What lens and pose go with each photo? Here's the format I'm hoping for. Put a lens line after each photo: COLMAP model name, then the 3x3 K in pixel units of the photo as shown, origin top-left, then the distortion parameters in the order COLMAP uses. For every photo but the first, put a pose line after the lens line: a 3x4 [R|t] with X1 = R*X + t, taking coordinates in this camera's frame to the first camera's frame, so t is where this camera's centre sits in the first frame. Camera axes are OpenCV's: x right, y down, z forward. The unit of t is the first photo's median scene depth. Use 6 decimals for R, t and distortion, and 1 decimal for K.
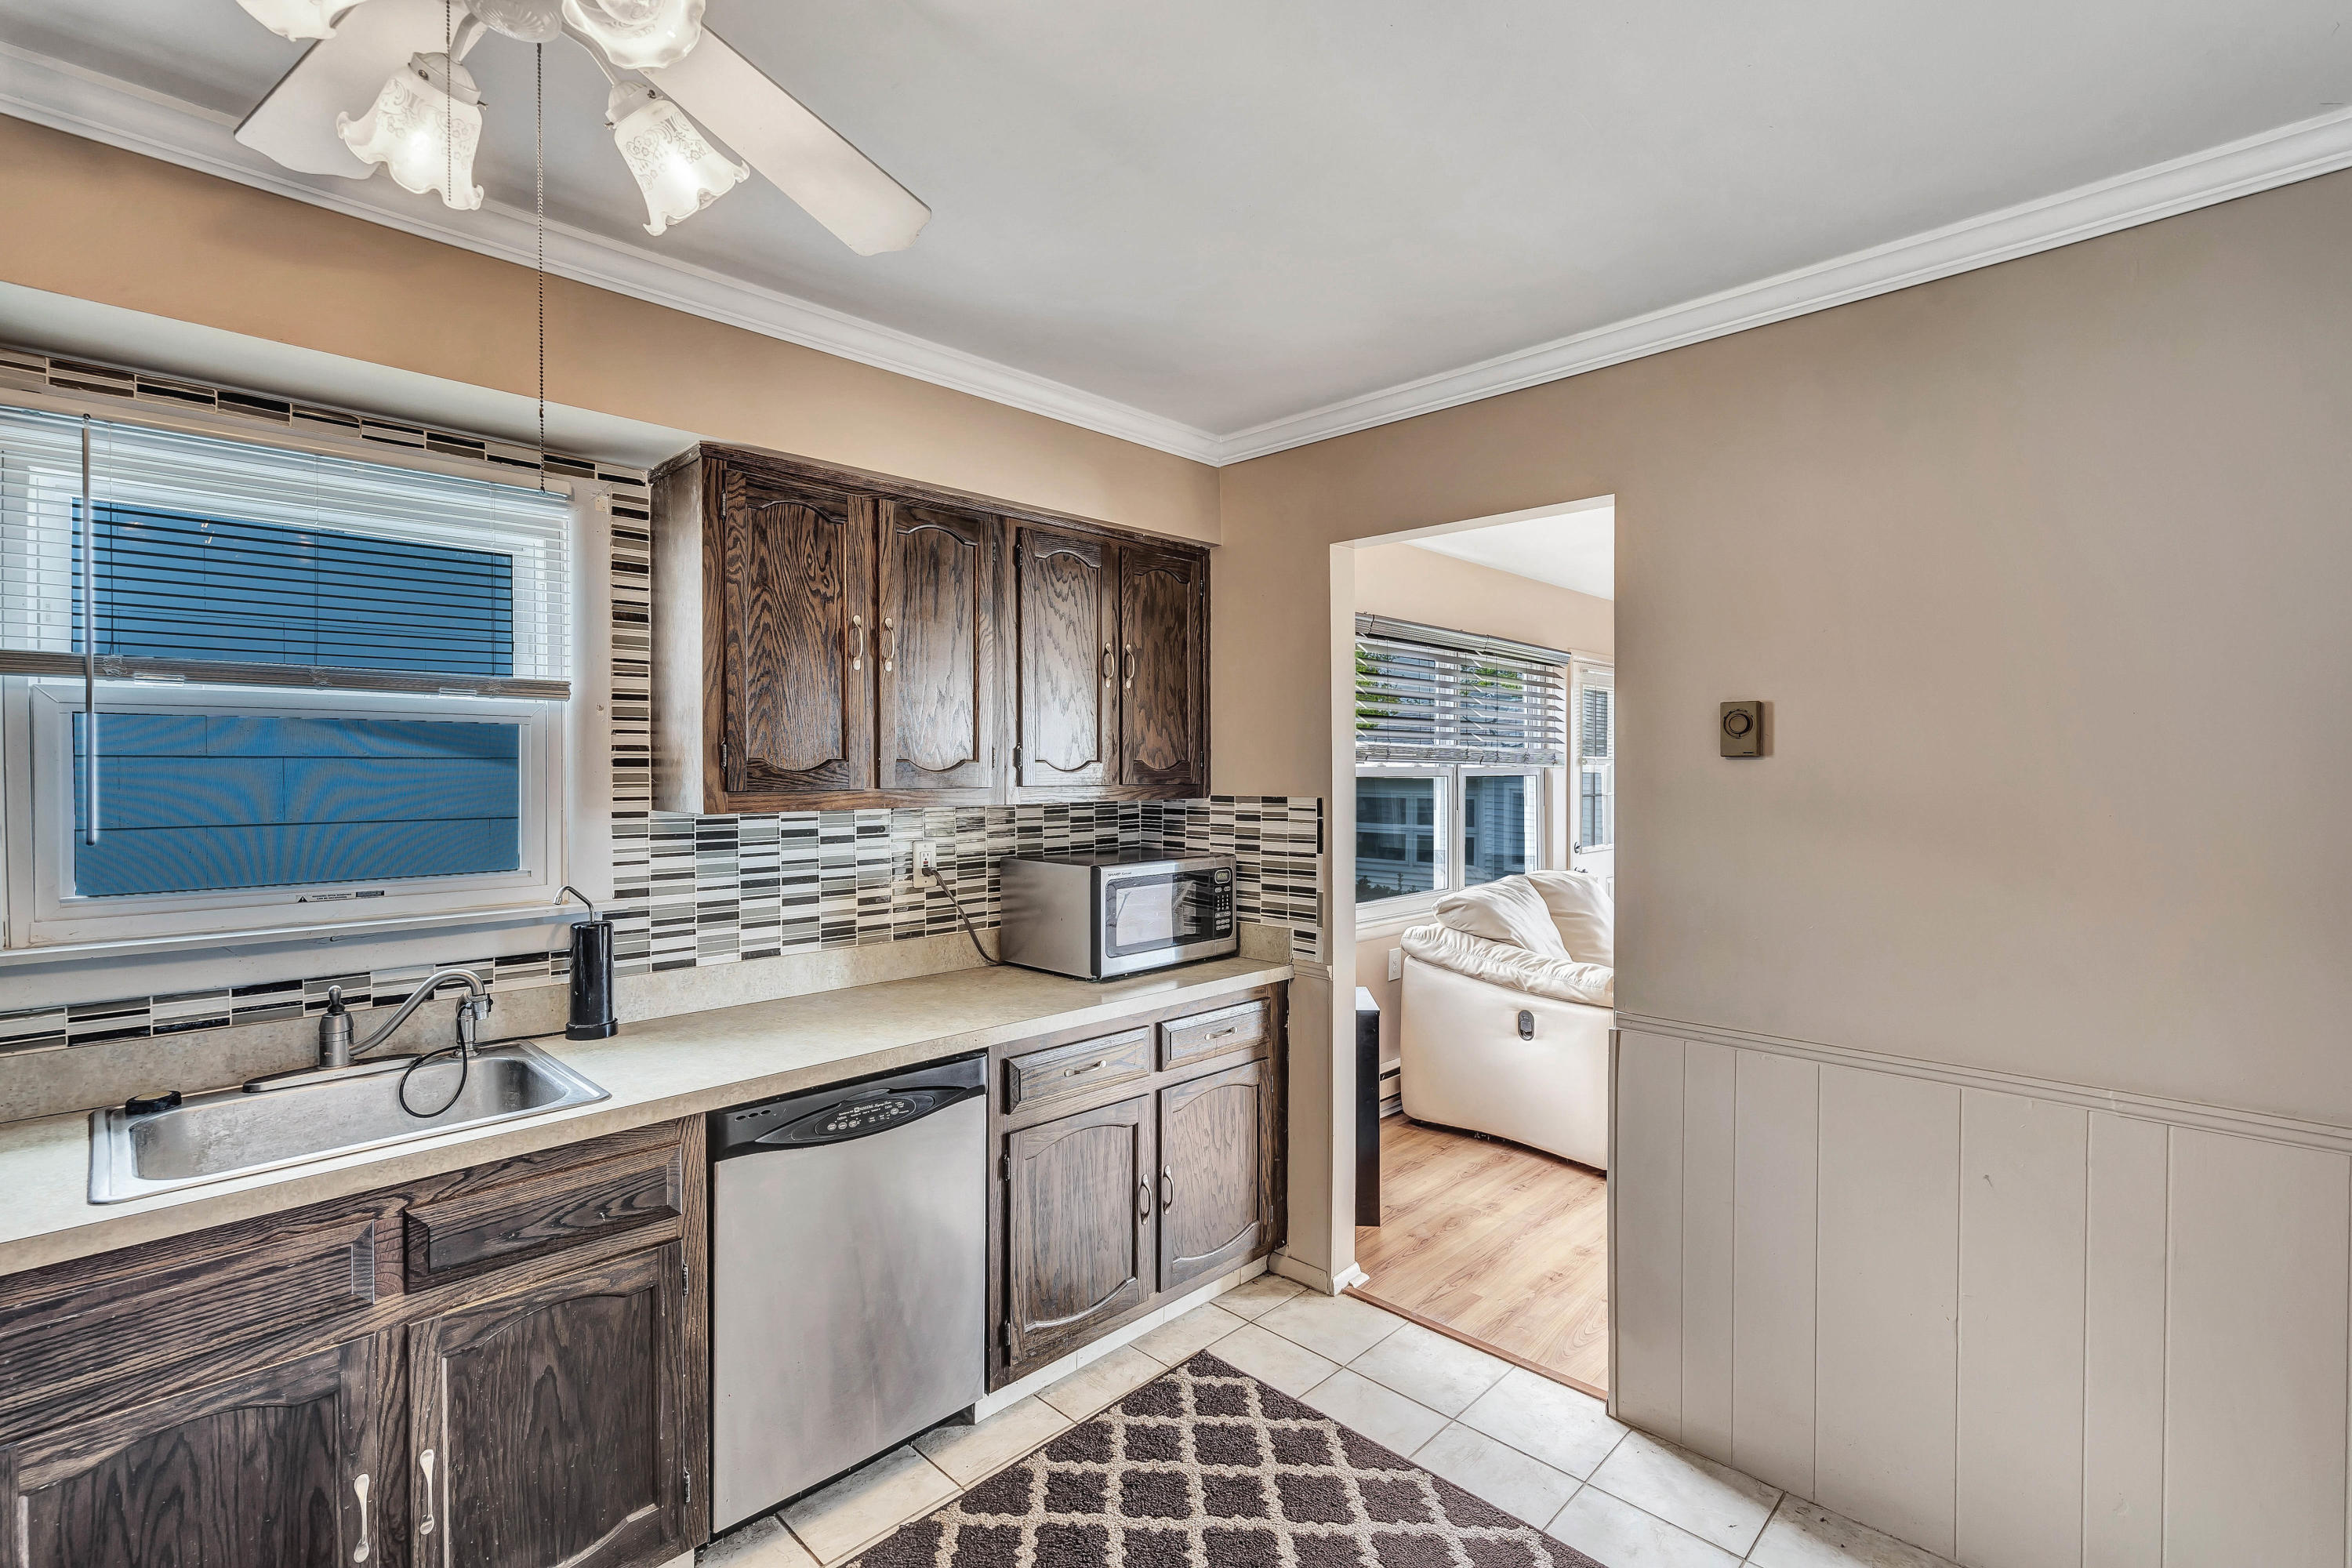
lens RADIAL K [[1076.9, 0, 1176.4], [0, 1076.9, 775.9], [0, 0, 1]] dist [0.005491, 0.002218]
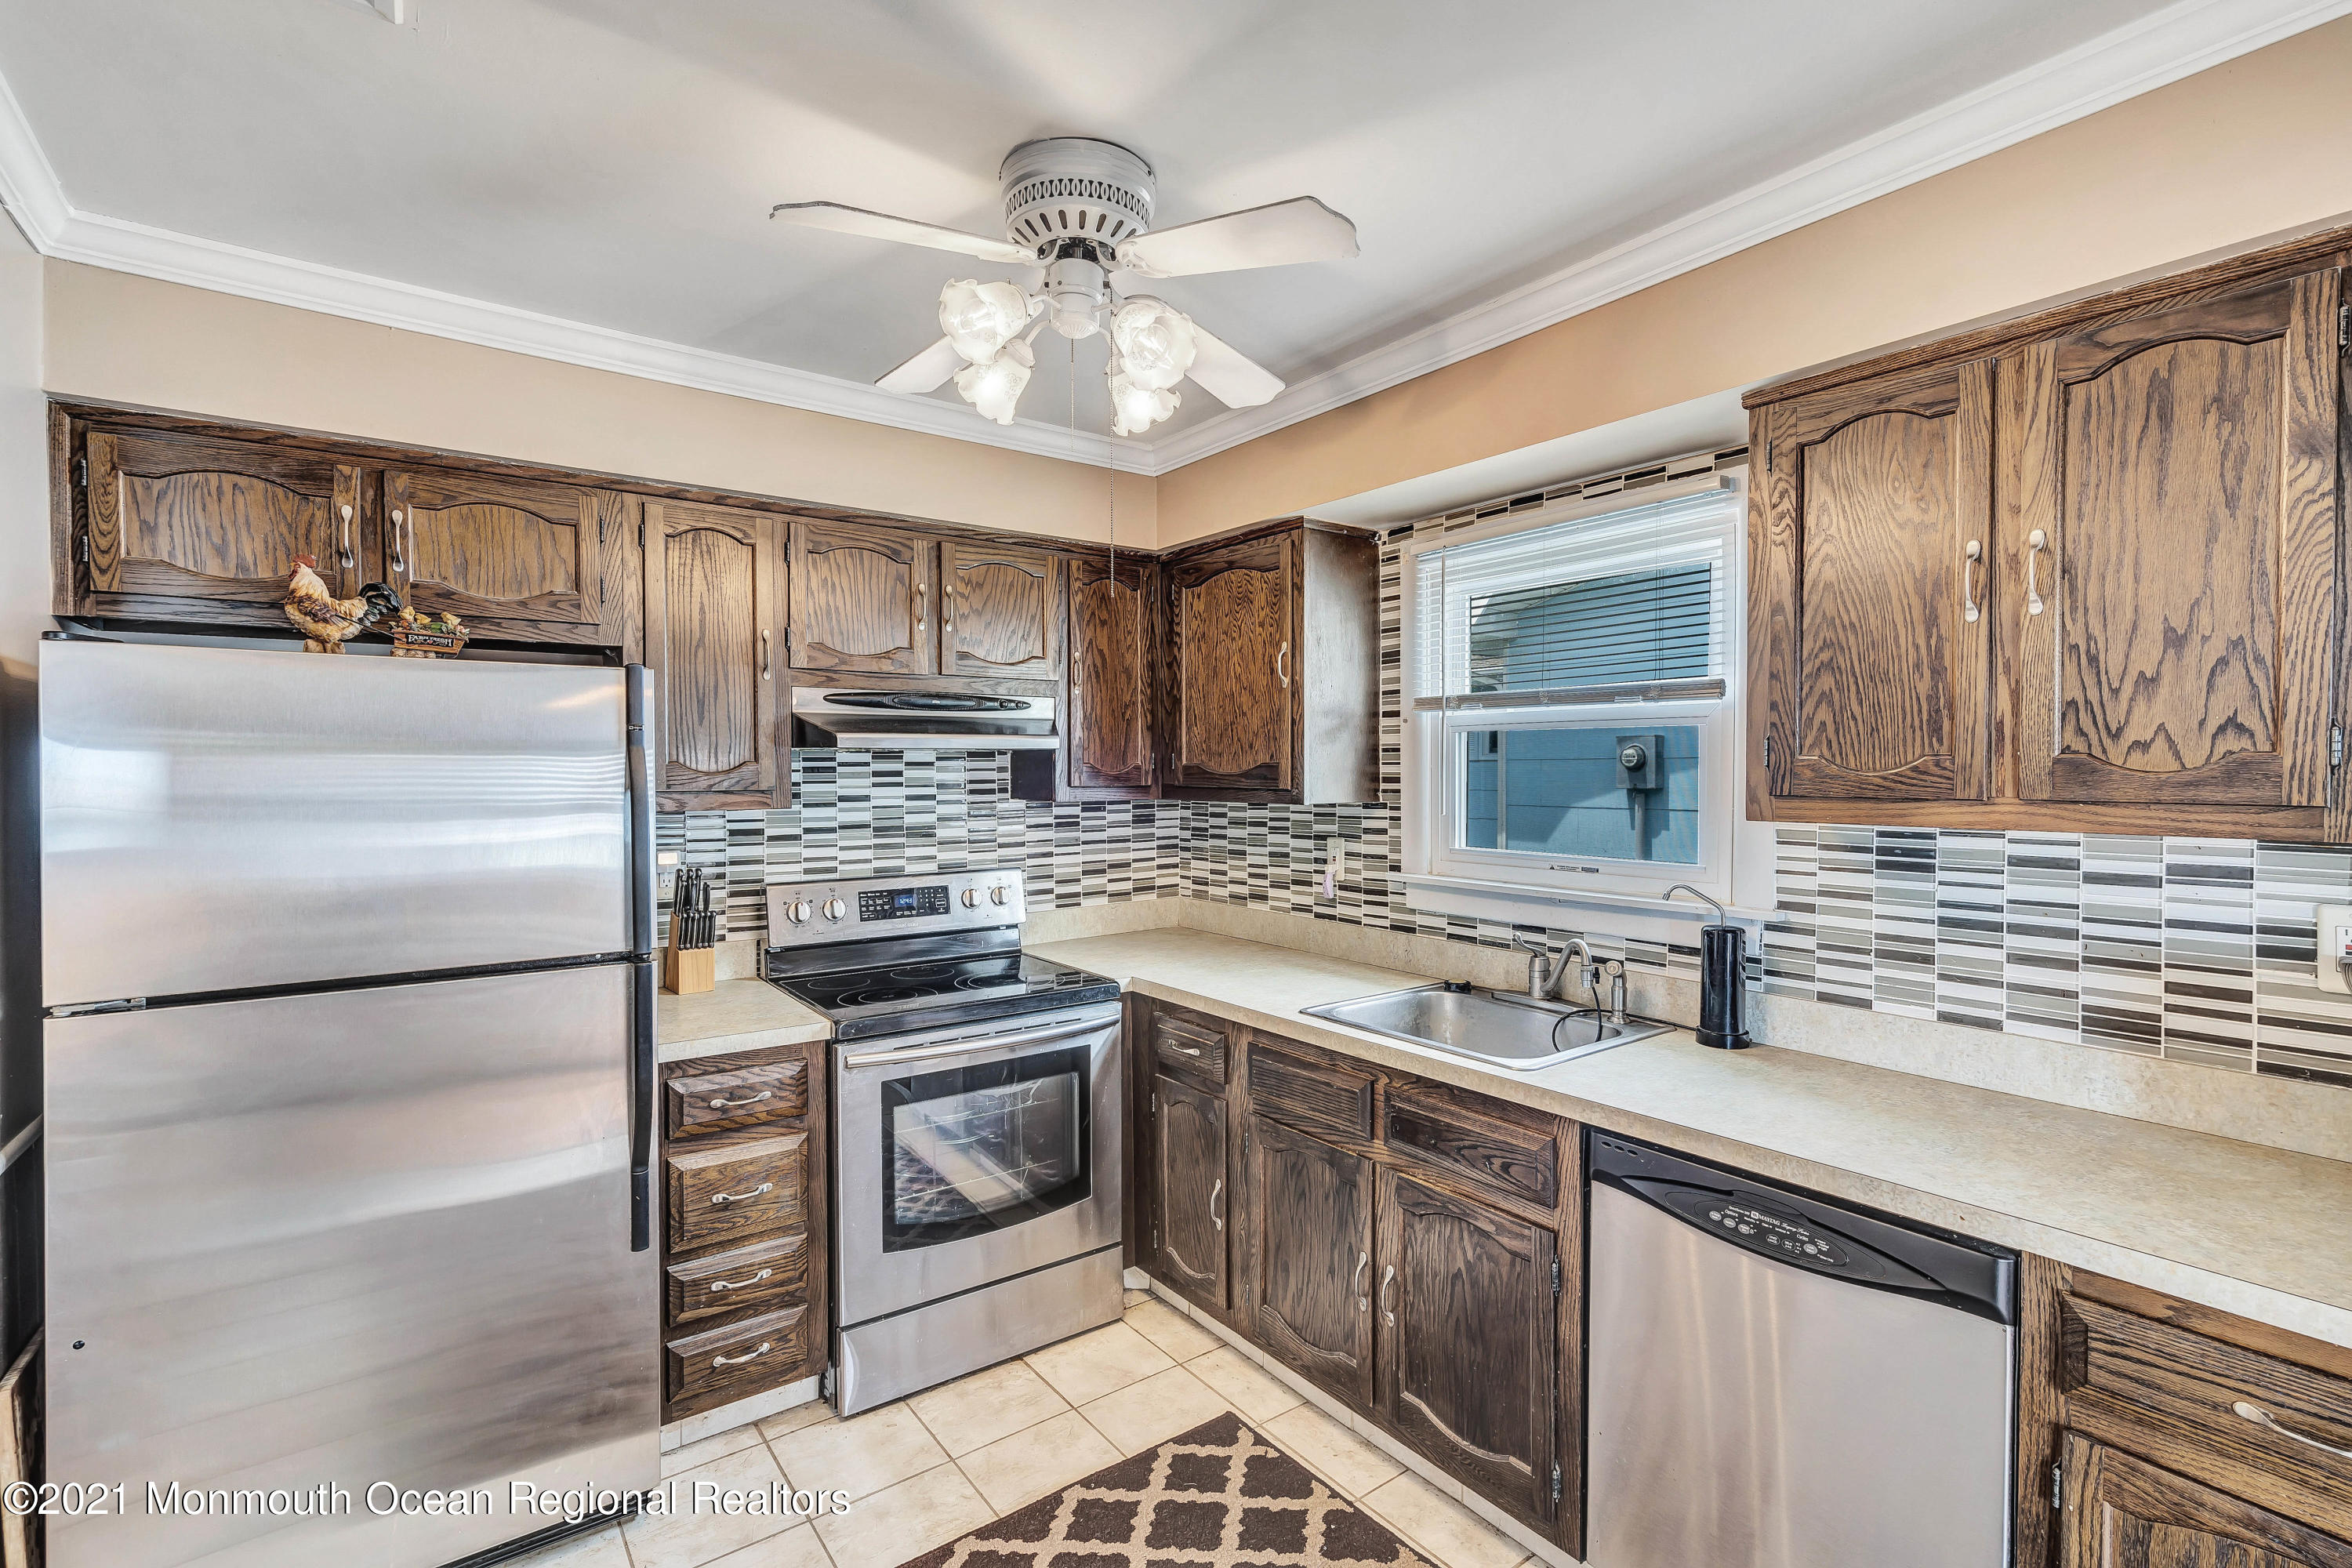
lens RADIAL K [[1076.9, 0, 1188.8], [0, 1076.9, 784.1], [0, 0, 1]] dist [0.005491, 0.002218]
pose [[-0.149099, 0.016793, -0.988680, 0.437420], [-0.006405, 0.999818, 0.017948, -0.005995], [0.988801, 0.009008, -0.148965, 0.606472]]
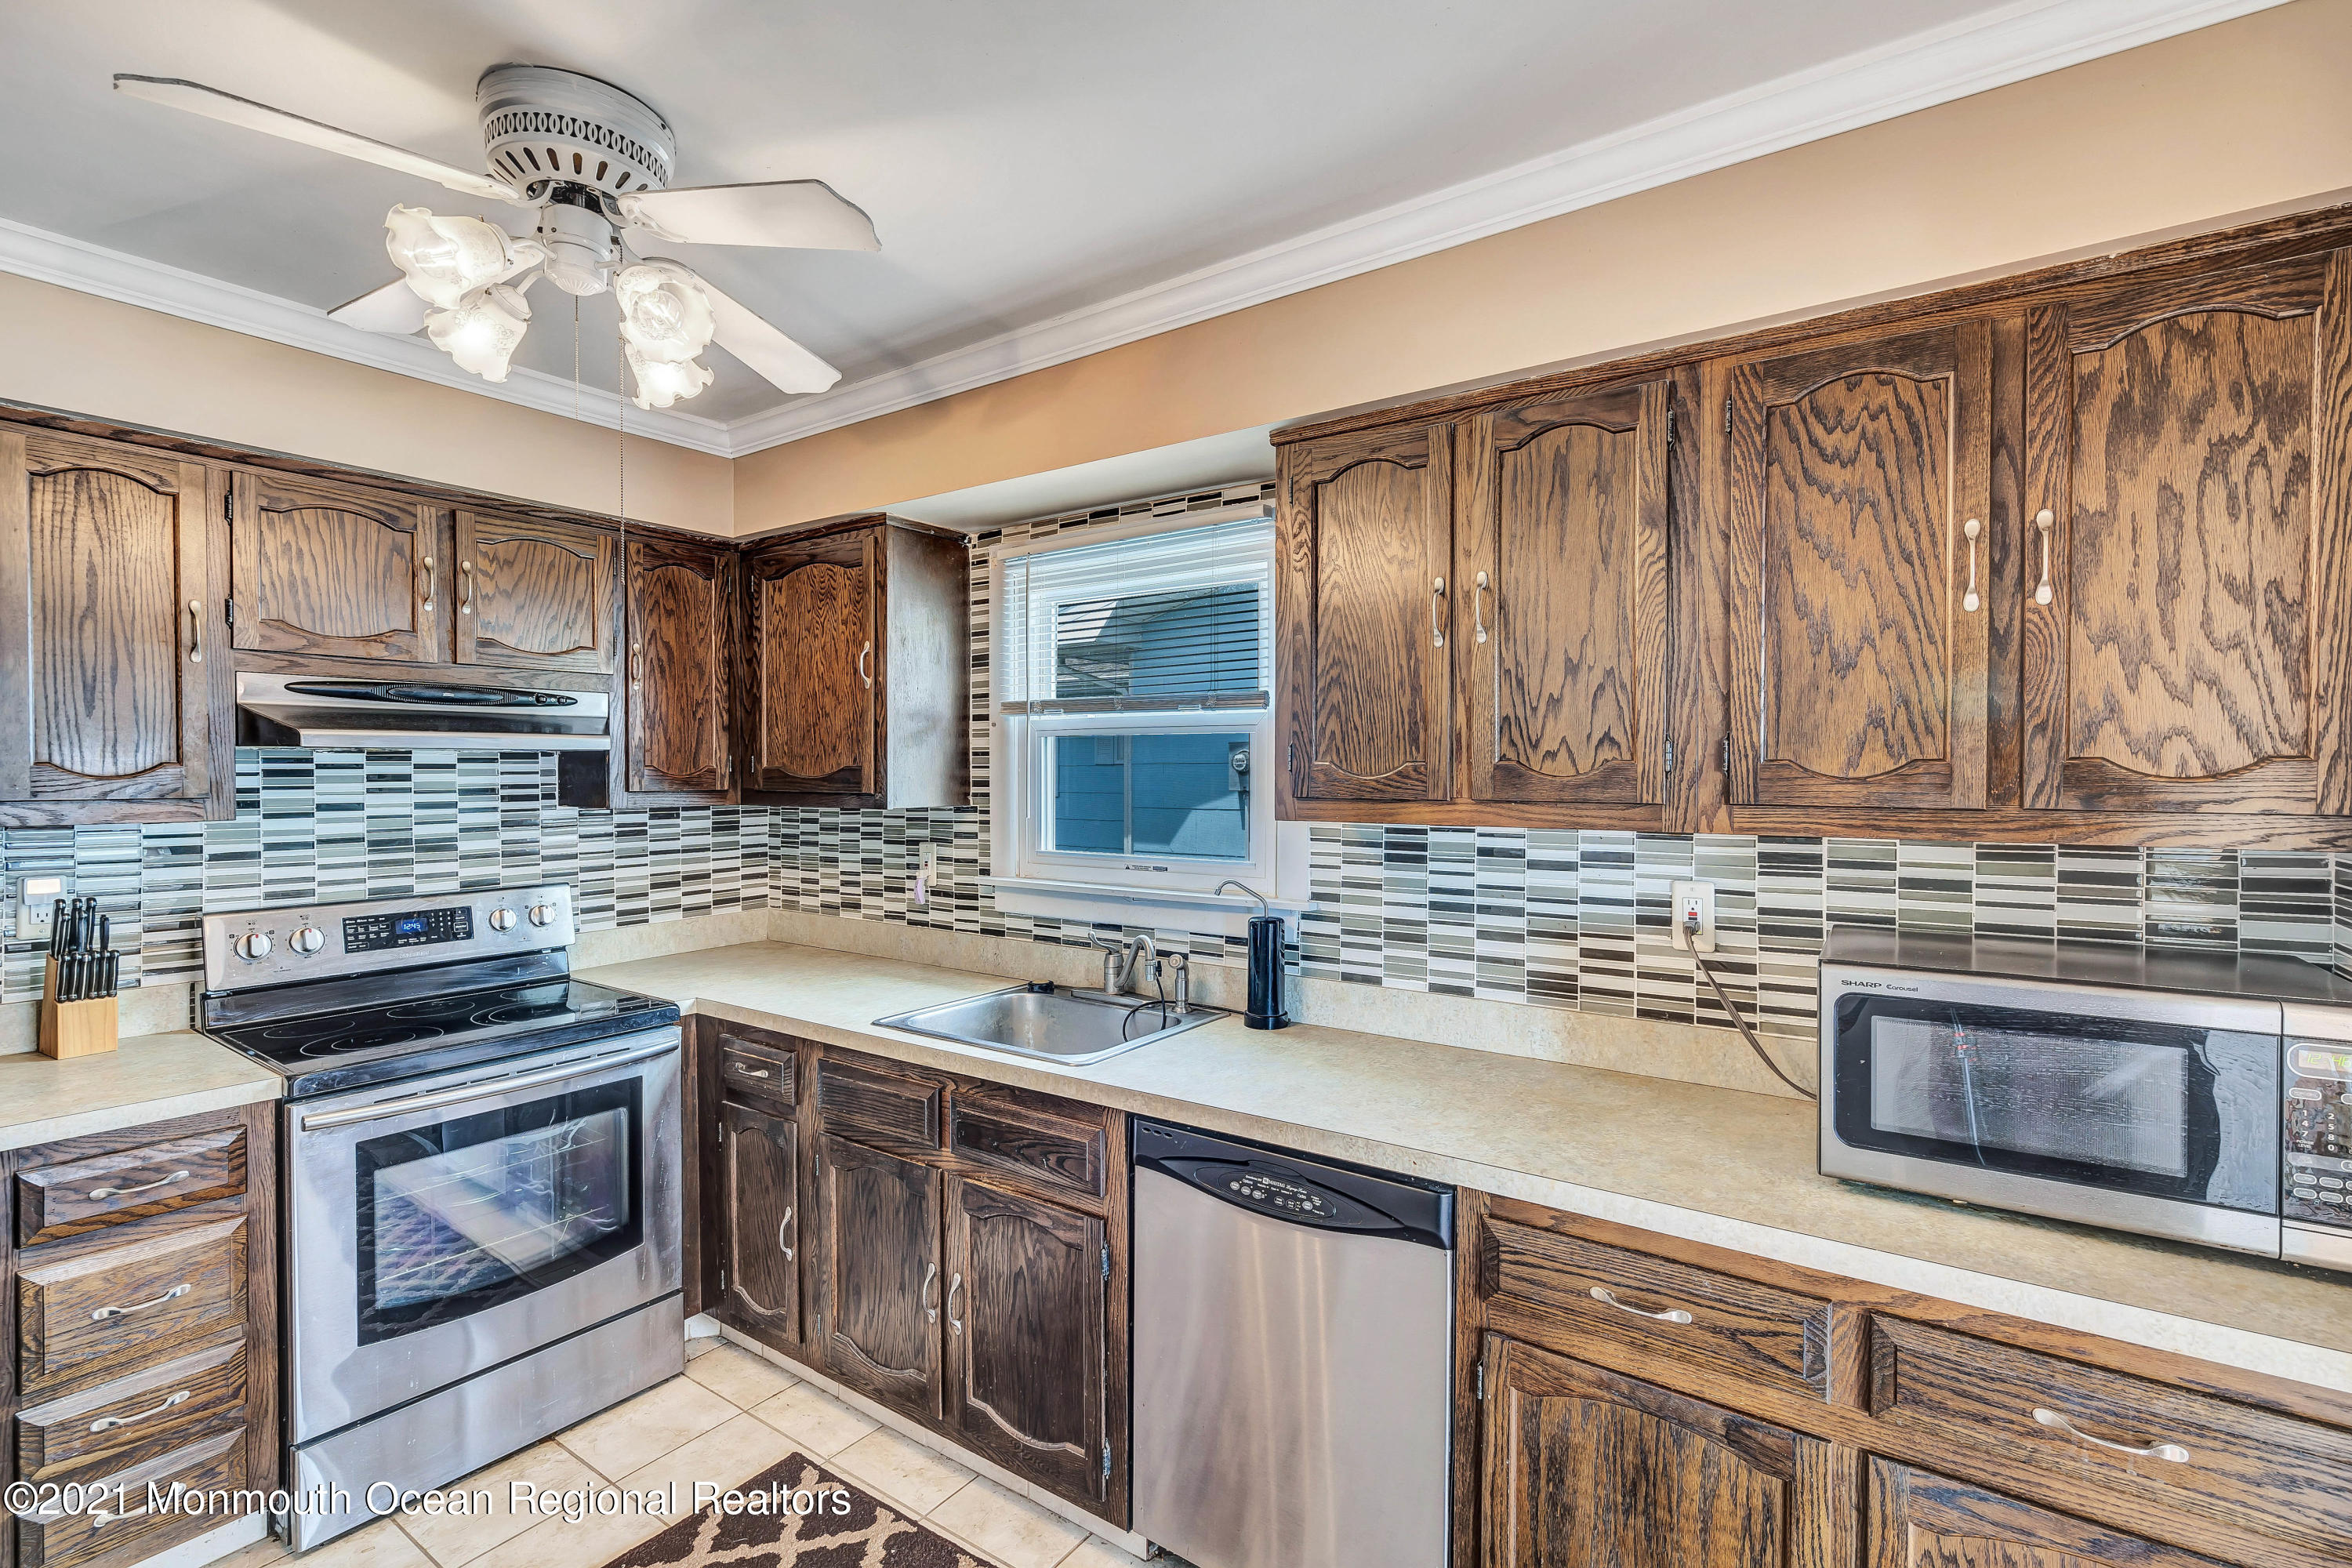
lens RADIAL K [[1076.9, 0, 1191.2], [0, 1076.9, 781.1], [0, 0, 1]] dist [0.005491, 0.002218]
pose [[0.167889, 0.011565, -0.985738, 0.437867], [-0.008507, 0.999911, 0.010282, -0.007532], [0.985769, 0.006659, 0.167972, 0.679216]]
